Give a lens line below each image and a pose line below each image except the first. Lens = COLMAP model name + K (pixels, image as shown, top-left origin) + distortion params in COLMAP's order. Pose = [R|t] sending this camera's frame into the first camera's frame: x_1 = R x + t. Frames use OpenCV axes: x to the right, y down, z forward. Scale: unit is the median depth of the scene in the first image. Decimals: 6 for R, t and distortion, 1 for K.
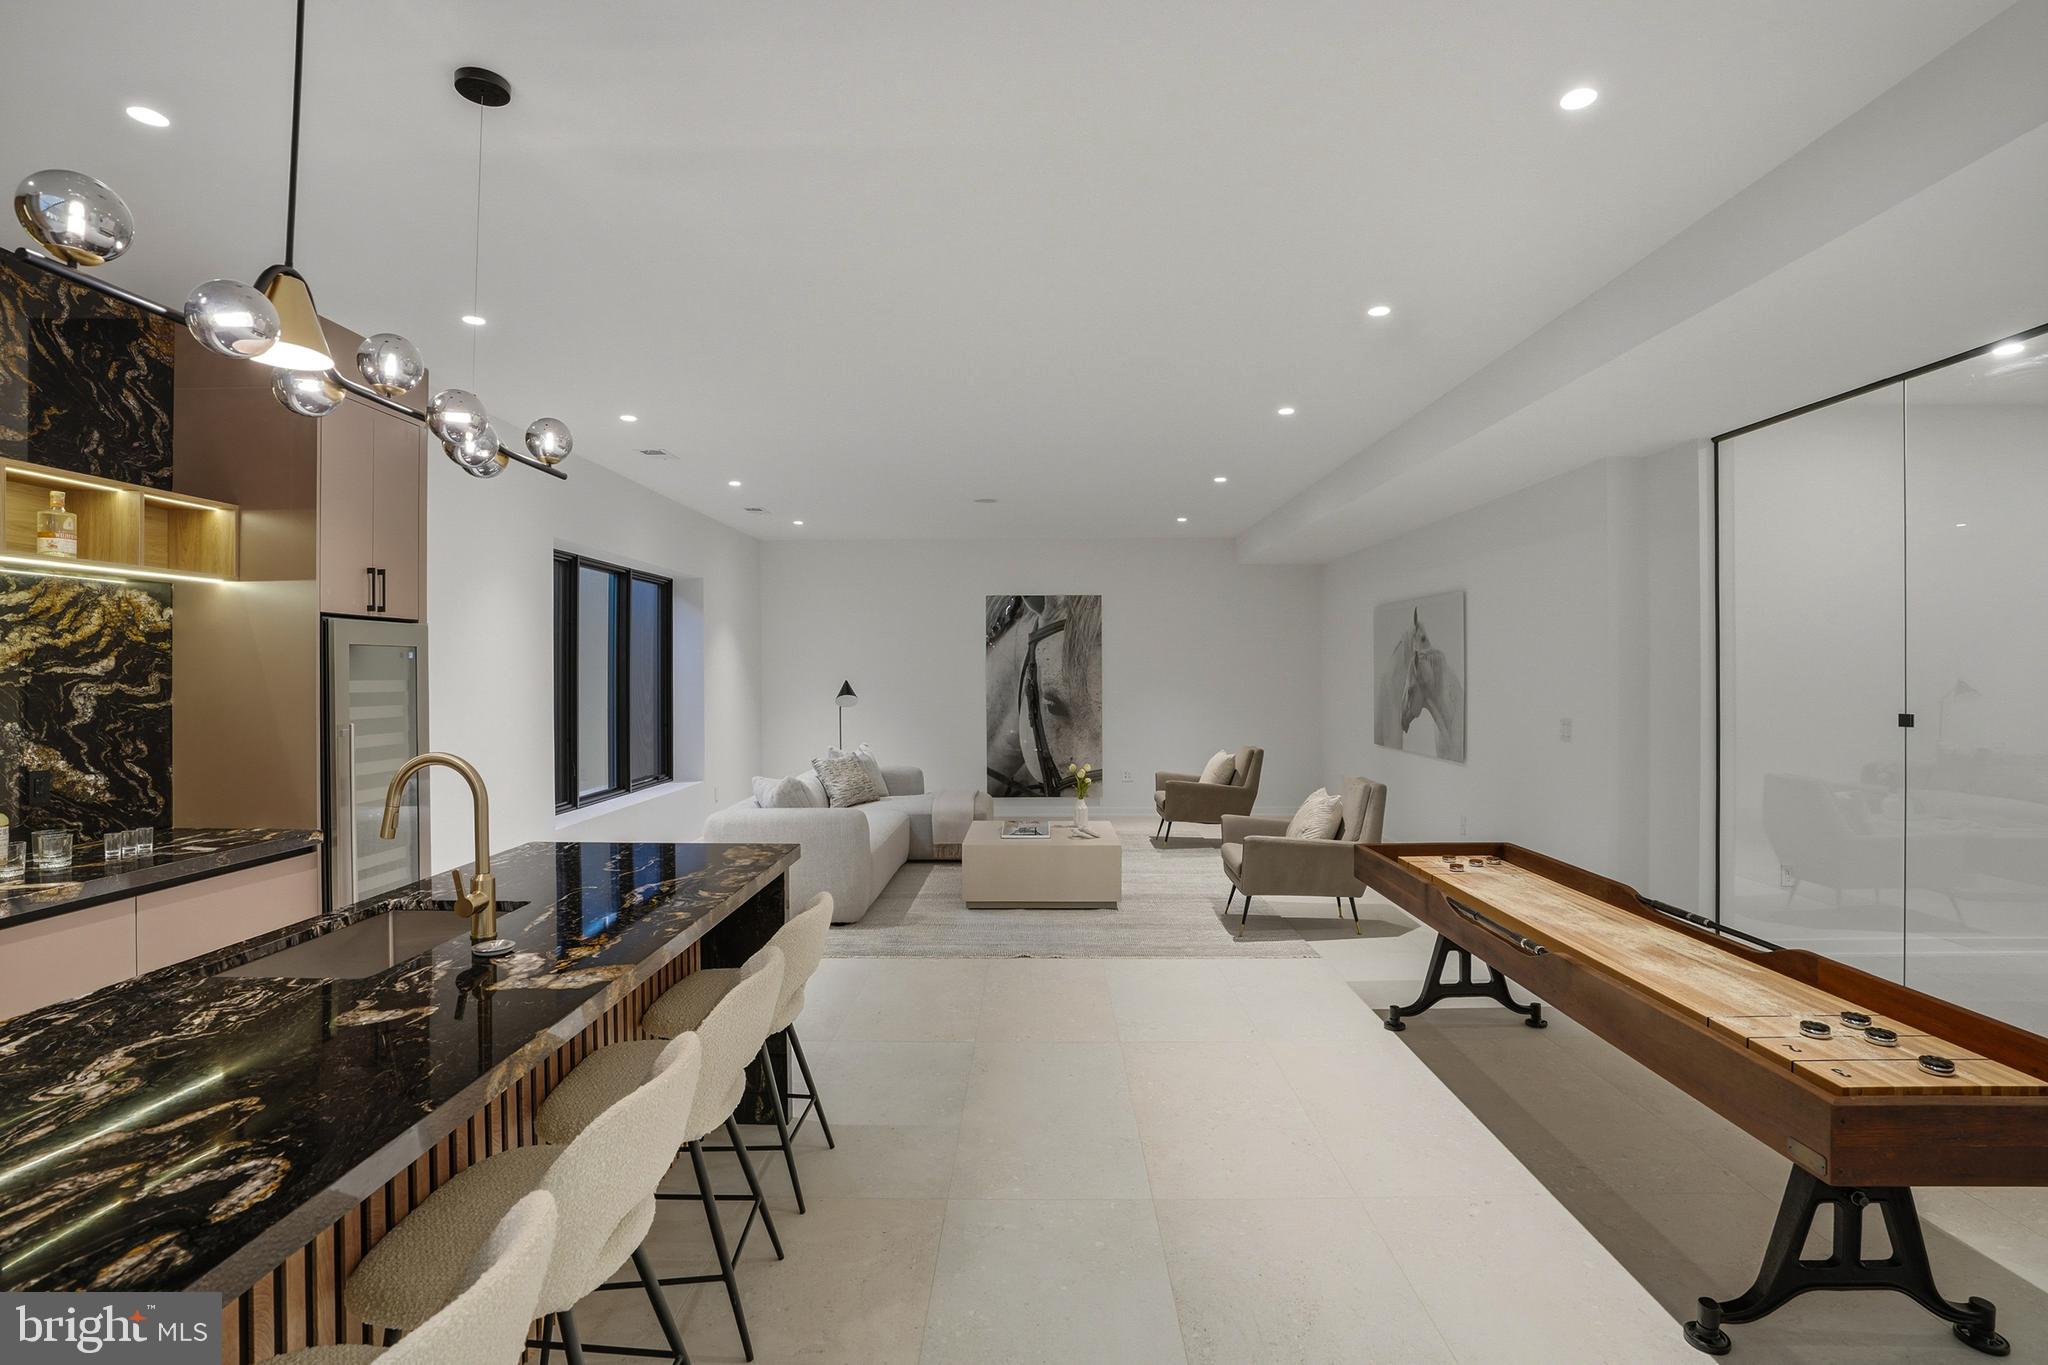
lens RADIAL K [[954.0, 0, 1010.5], [0, 954.0, 673.0], [0, 0, 1]] dist [-0.036314, 0.005410]
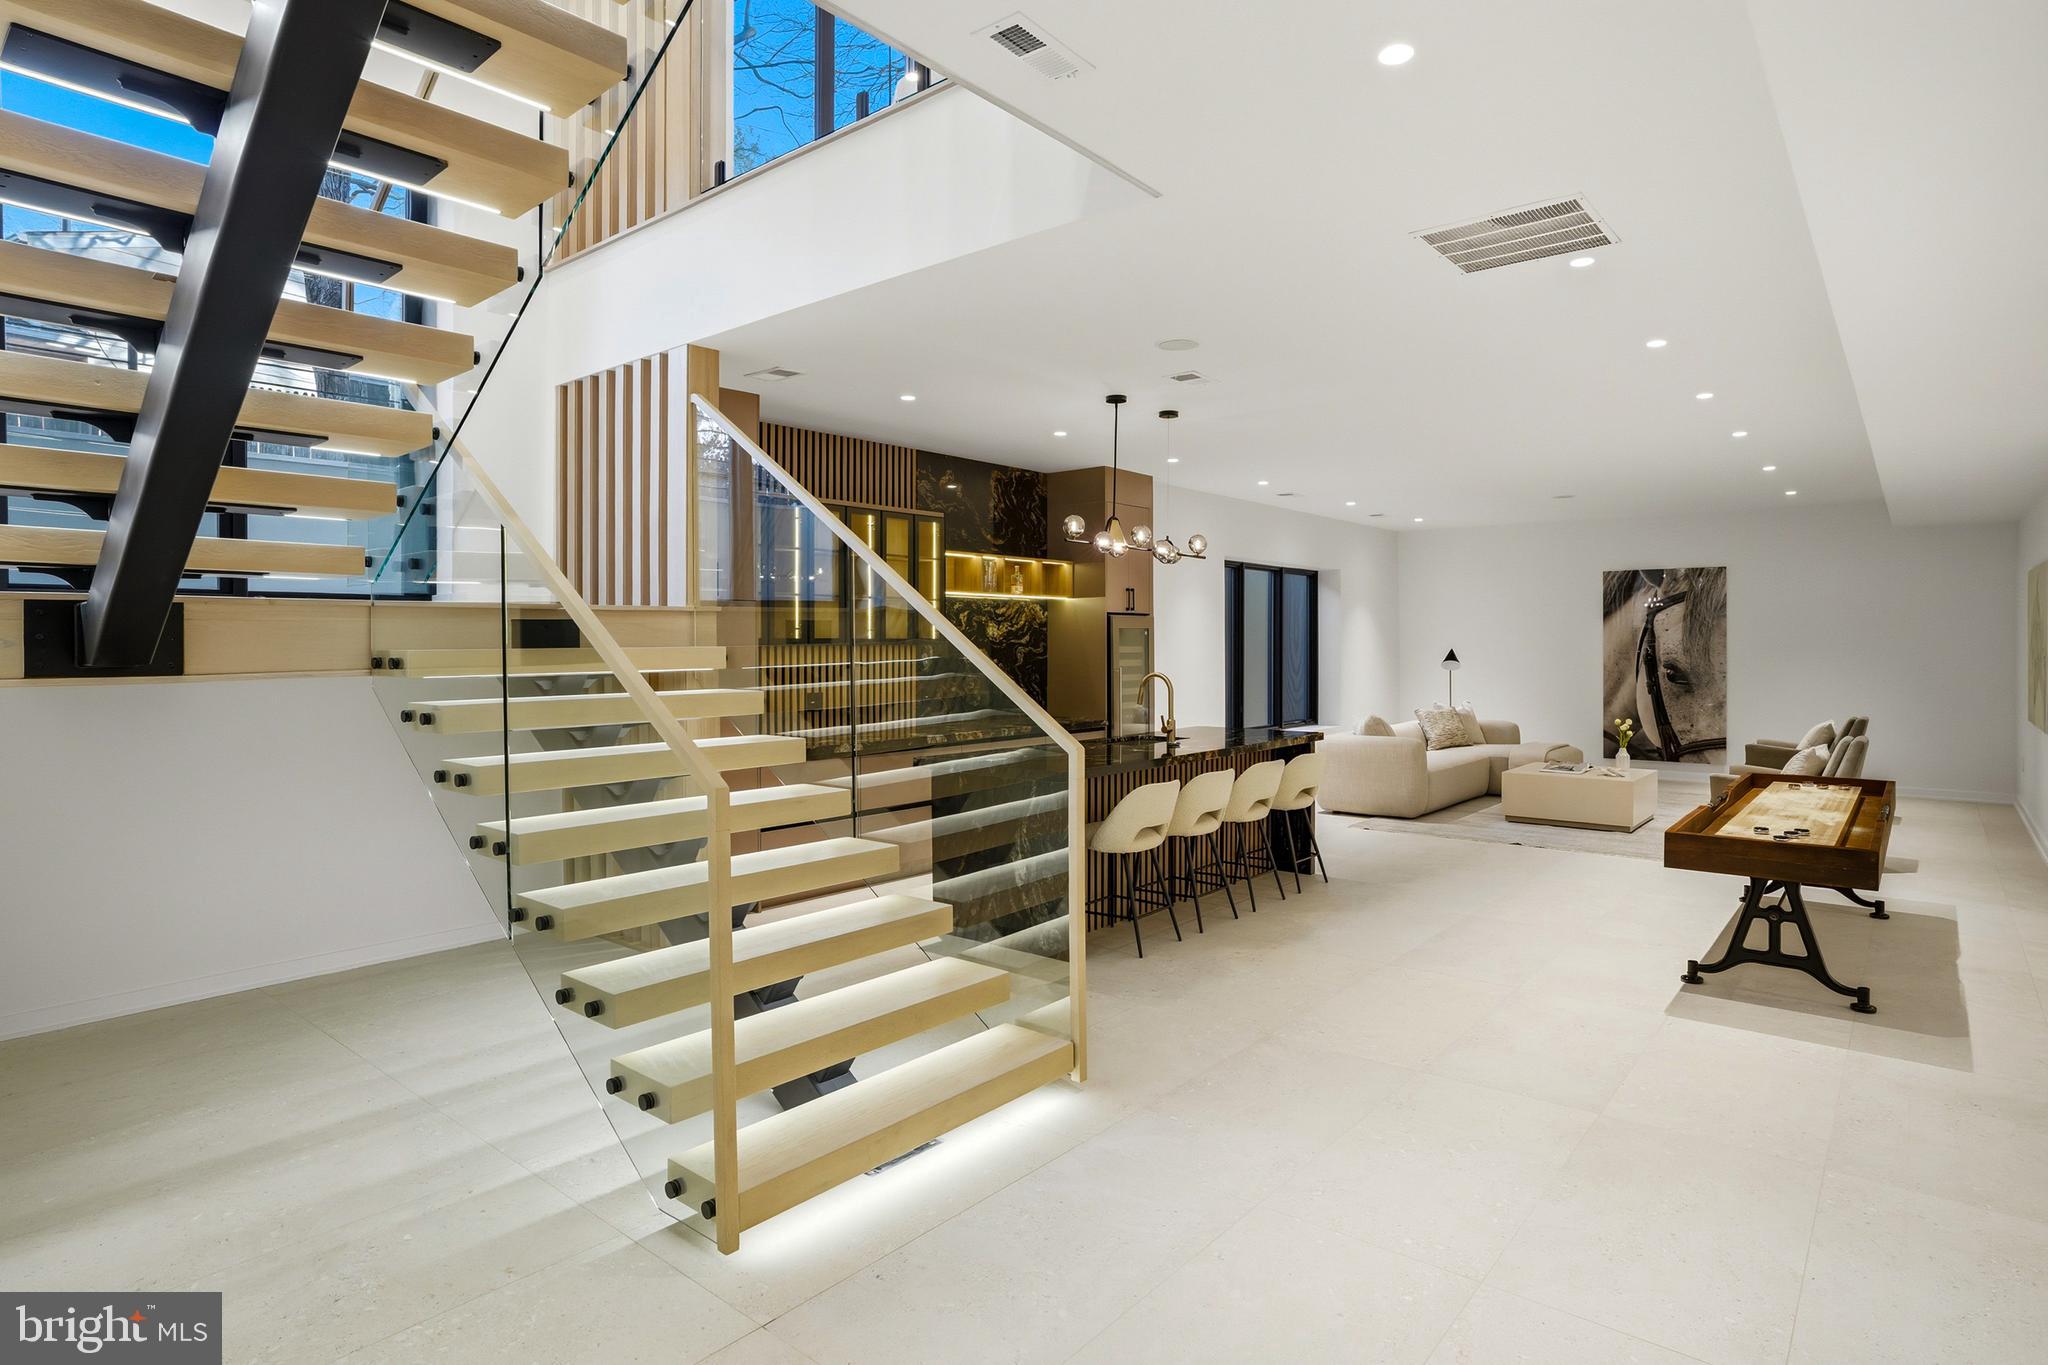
lens RADIAL K [[1063.8, 0, 1029.1], [0, 1063.8, 668.3], [0, 0, 1]] dist [-0.032214, 0.011483]
pose [[0.781553, 0.016822, -0.623612, 0.425947], [-0.000908, 0.999666, 0.025827, -0.002686], [0.623838, -0.019619, 0.781307, -0.679099]]
